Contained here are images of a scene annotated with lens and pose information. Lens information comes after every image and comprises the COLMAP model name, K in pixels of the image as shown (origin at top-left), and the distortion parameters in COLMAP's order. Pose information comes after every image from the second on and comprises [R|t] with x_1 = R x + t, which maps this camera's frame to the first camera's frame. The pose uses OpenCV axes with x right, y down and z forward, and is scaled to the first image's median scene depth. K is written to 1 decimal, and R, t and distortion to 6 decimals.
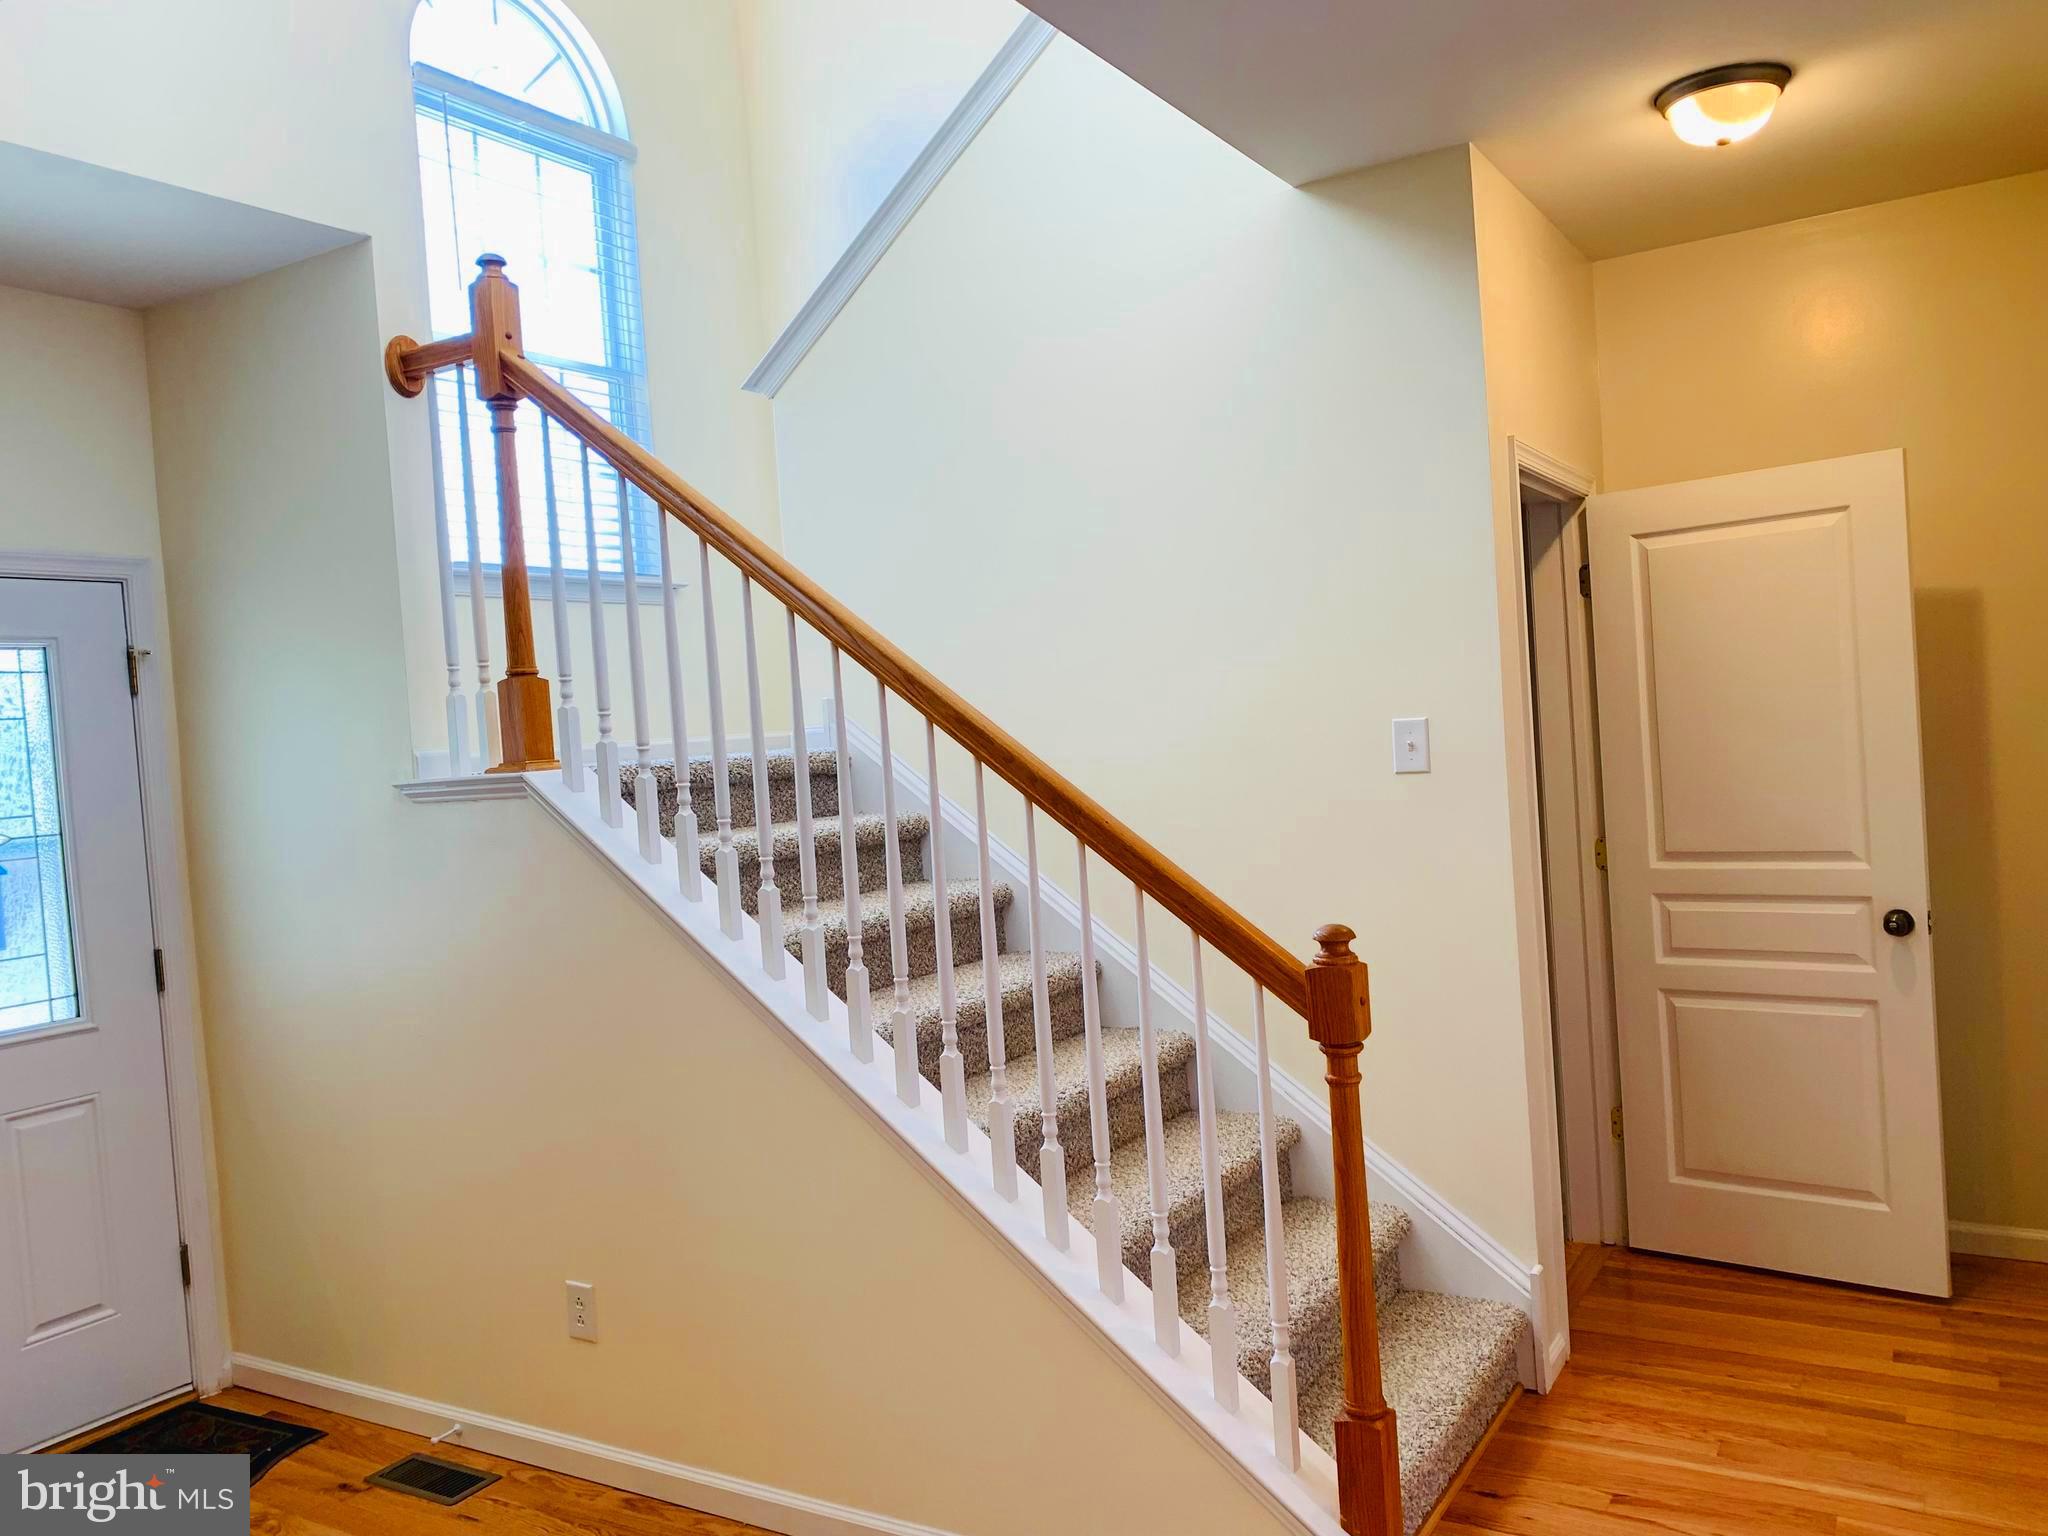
lens RADIAL K [[1543.7, 0, 1030.7], [0, 1543.7, 768.7], [0, 0, 1]] dist [0.033487, -0.053917]
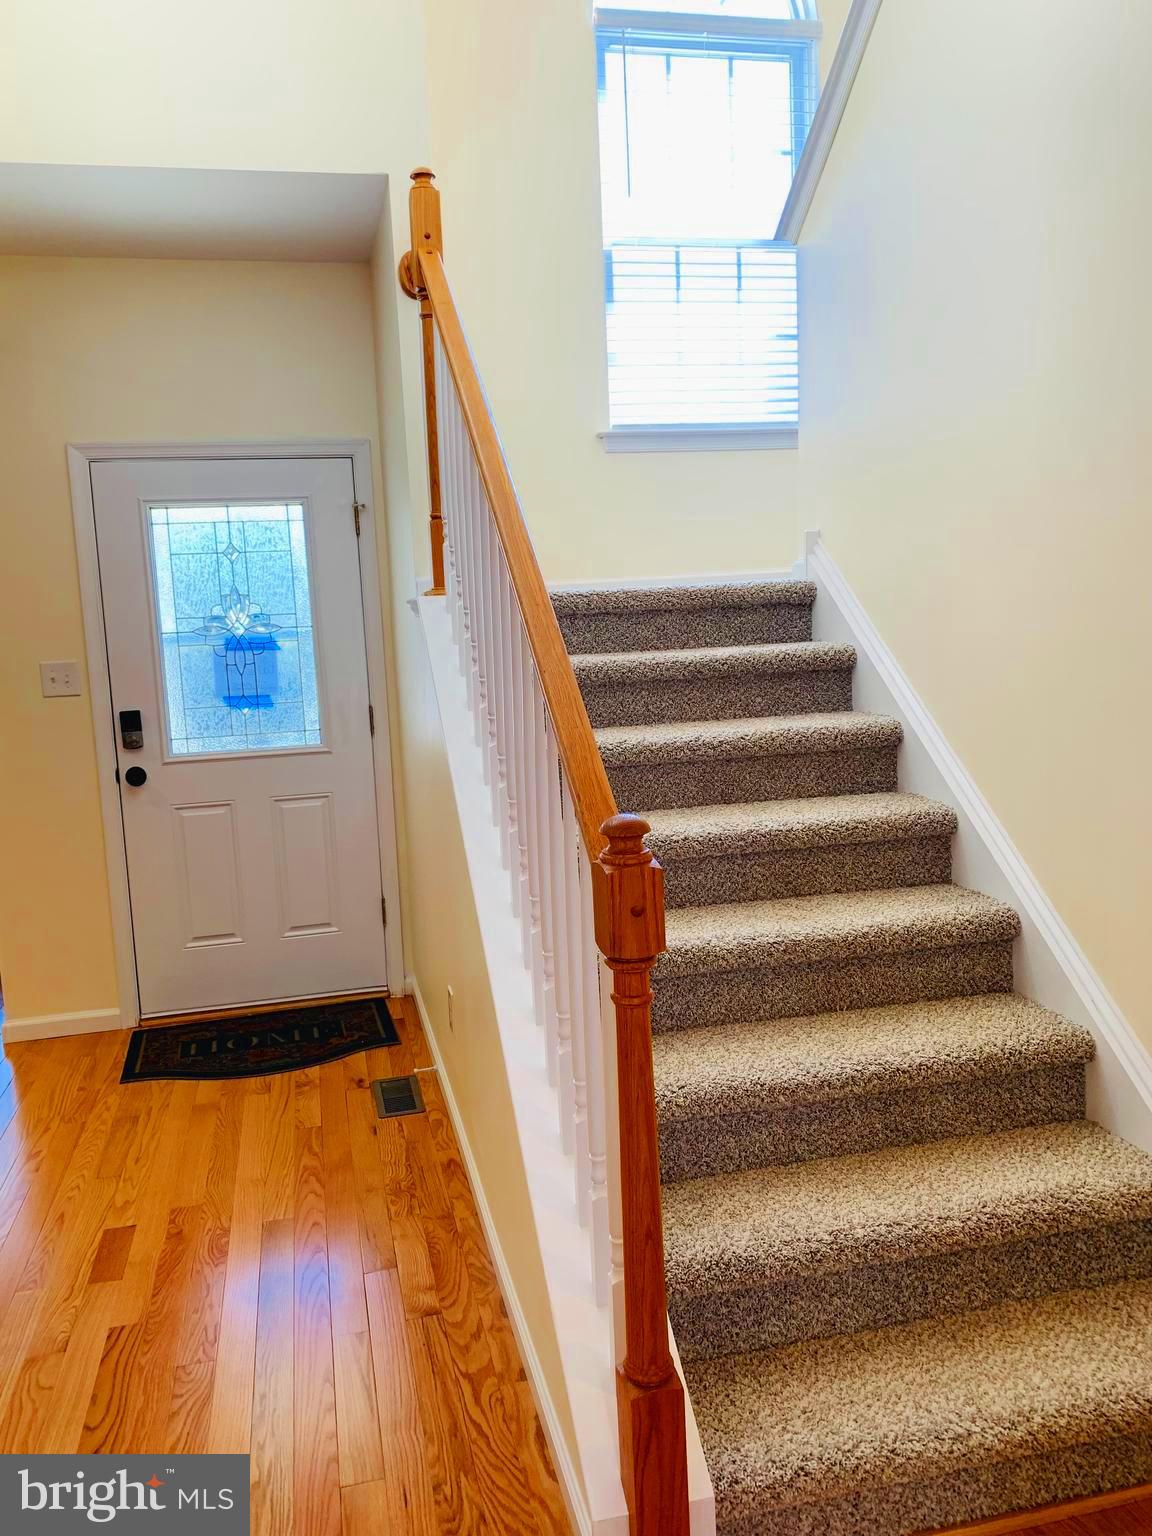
lens RADIAL K [[1157.8, 0, 616.8], [0, 1157.8, 747.4], [0, 0, 1]] dist [0.033487, -0.053917]
pose [[0.707640, 0.123111, -0.695766, 0.418300], [-0.020494, 0.987866, 0.153952, -0.023223], [0.706276, -0.094684, 0.701576, 0.388956]]
